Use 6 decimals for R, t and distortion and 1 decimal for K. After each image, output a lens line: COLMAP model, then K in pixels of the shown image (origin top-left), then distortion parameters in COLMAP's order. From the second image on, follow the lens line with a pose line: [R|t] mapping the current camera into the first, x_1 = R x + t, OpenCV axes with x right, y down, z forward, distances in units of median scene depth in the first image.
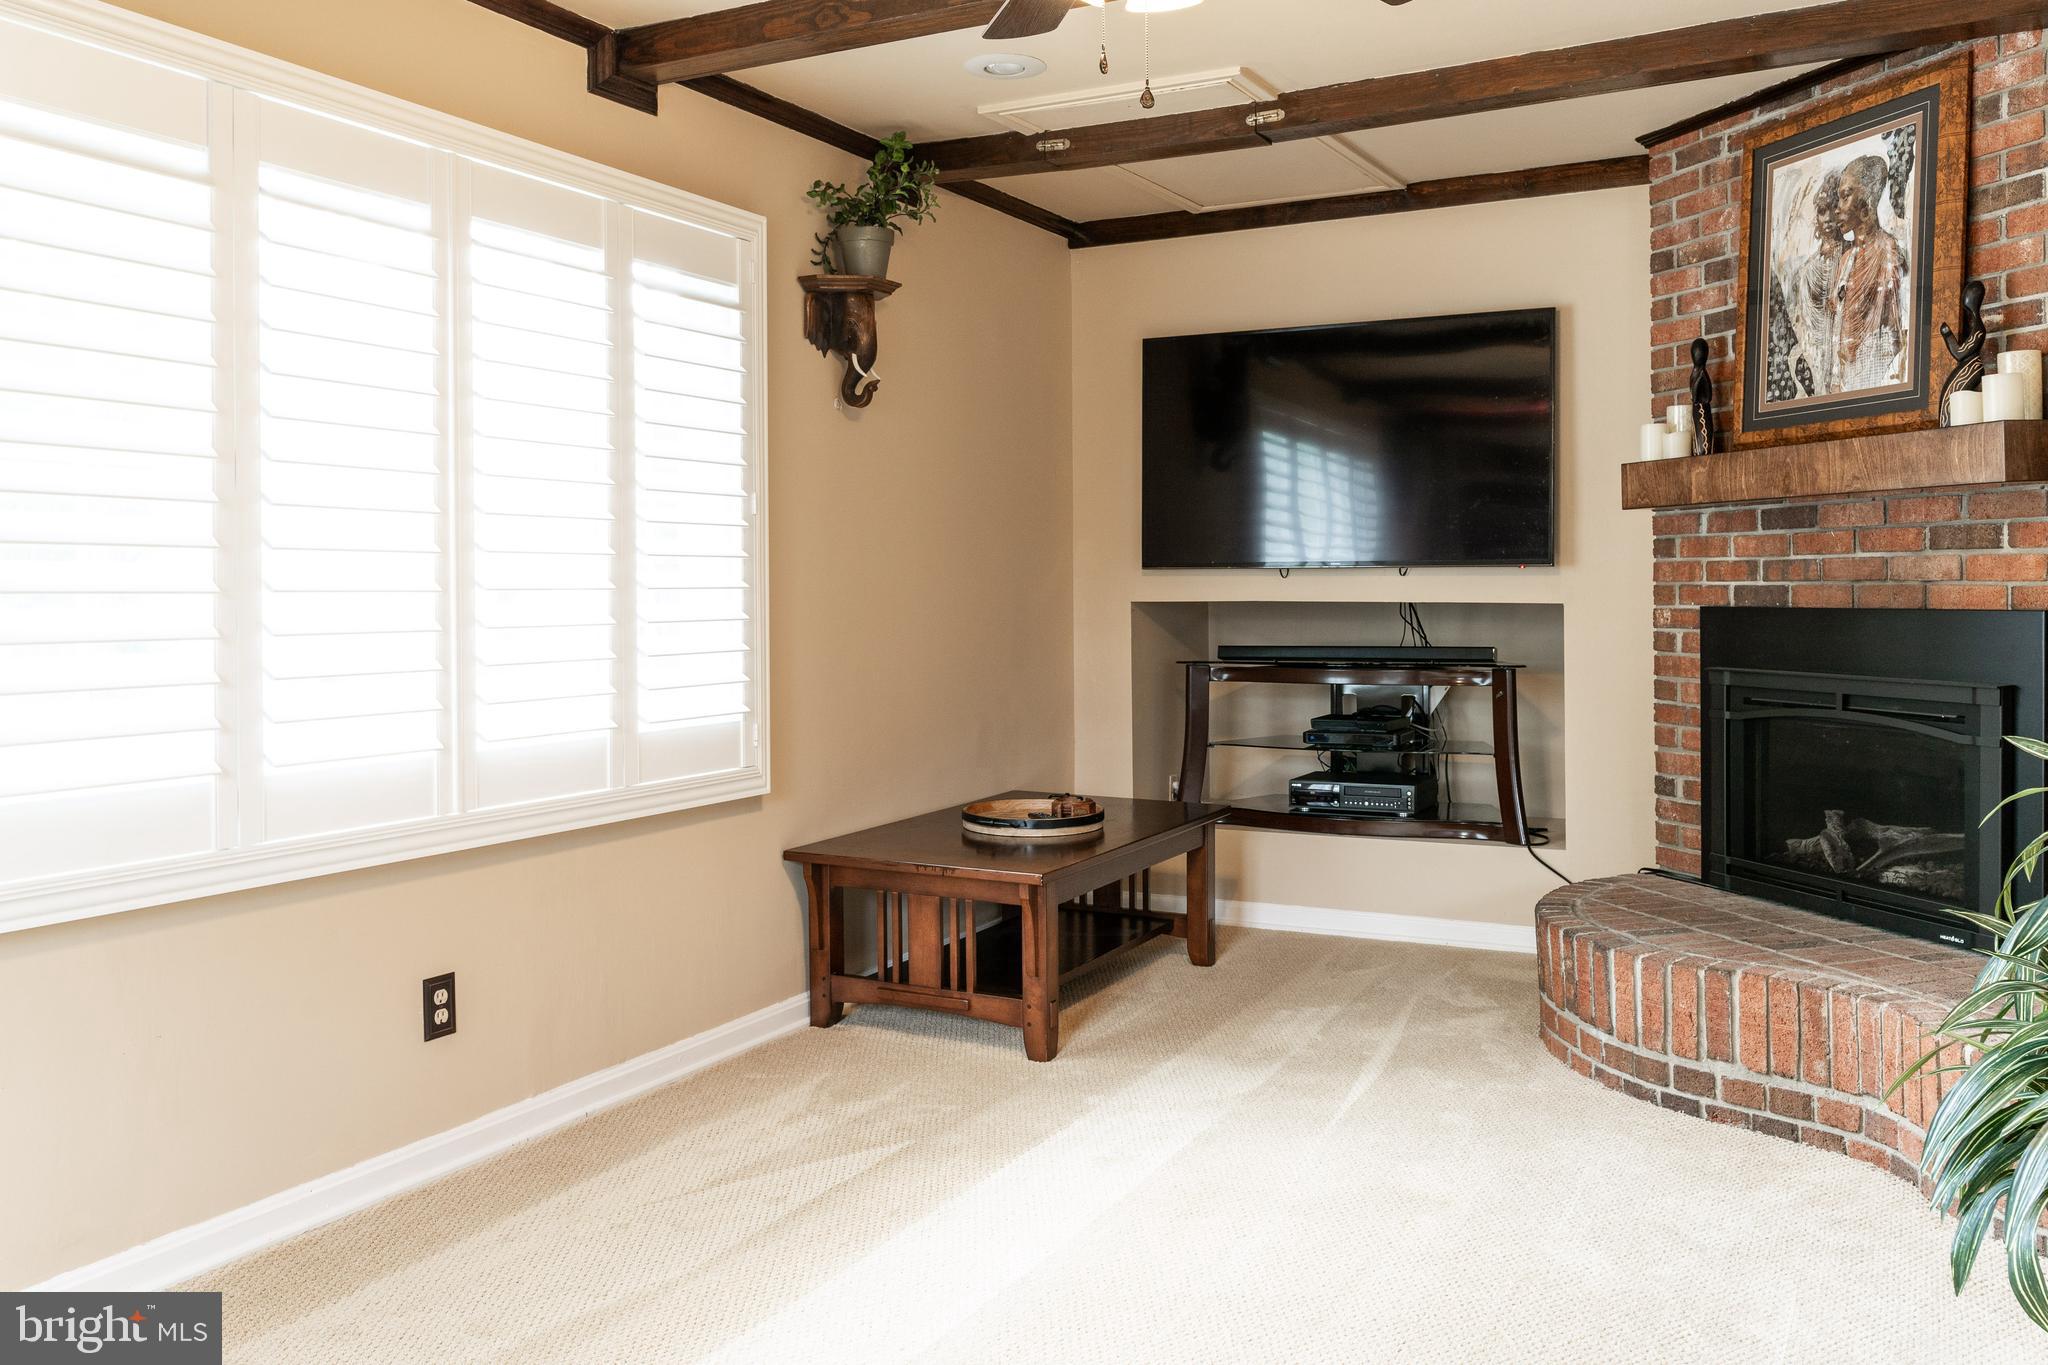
lens RADIAL K [[1625.9, 0, 1022.9], [0, 1625.9, 663.7], [0, 0, 1]] dist [0.003061, 0.002826]
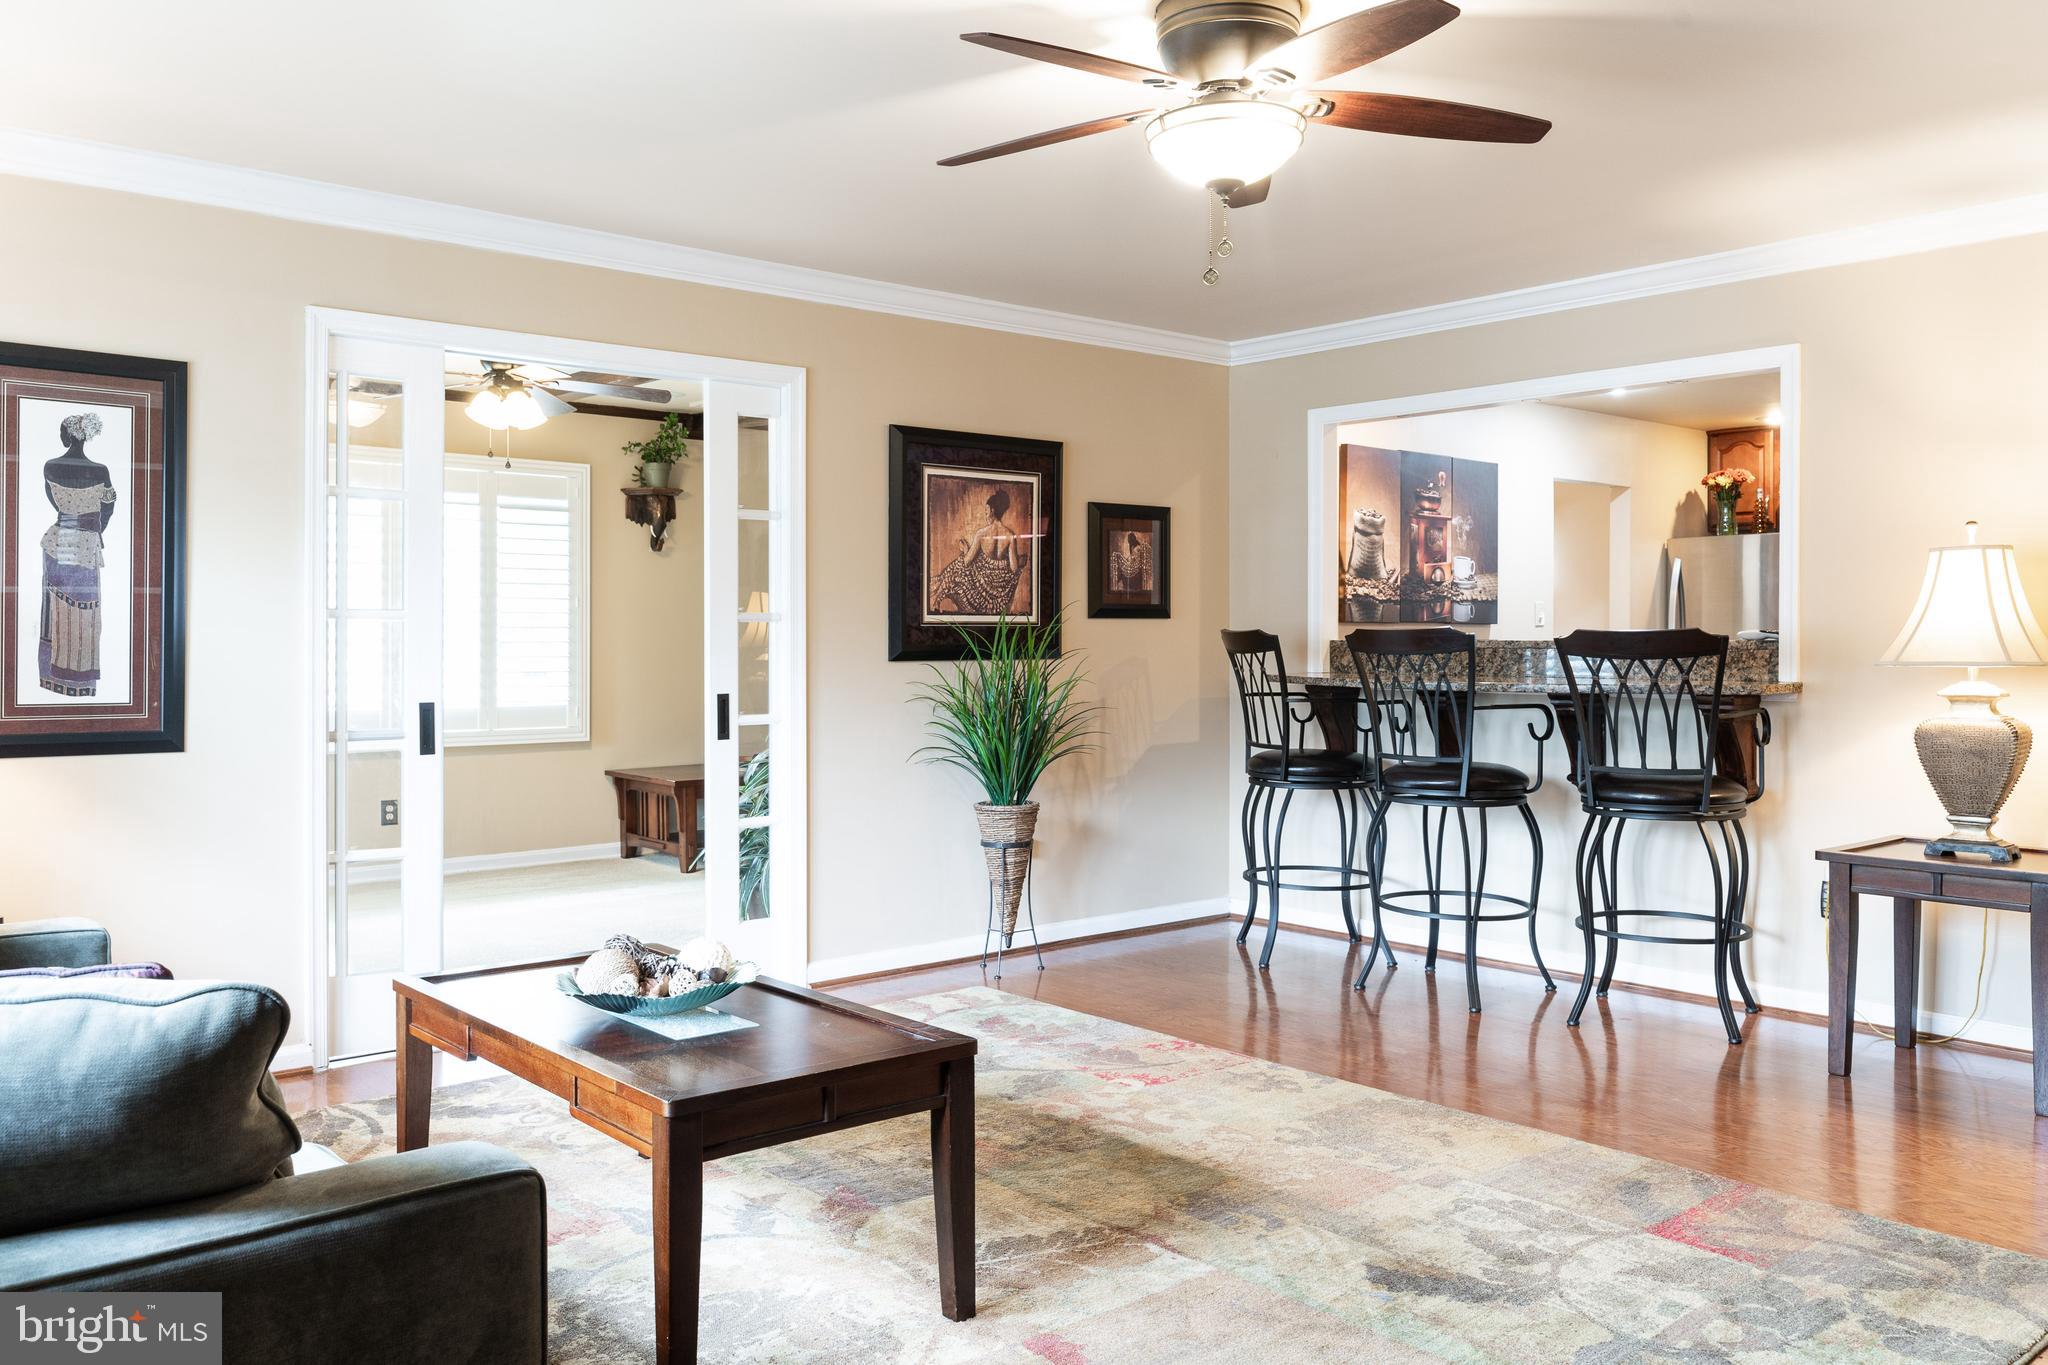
lens RADIAL K [[1625.9, 0, 1026.5], [0, 1625.9, 682.6], [0, 0, 1]] dist [0.003061, 0.002826]
pose [[0.931240, 0.014515, -0.364116, 1.129485], [-0.020622, 0.999704, -0.012888, 0.021470], [0.363822, 0.019510, 0.931264, -0.741351]]
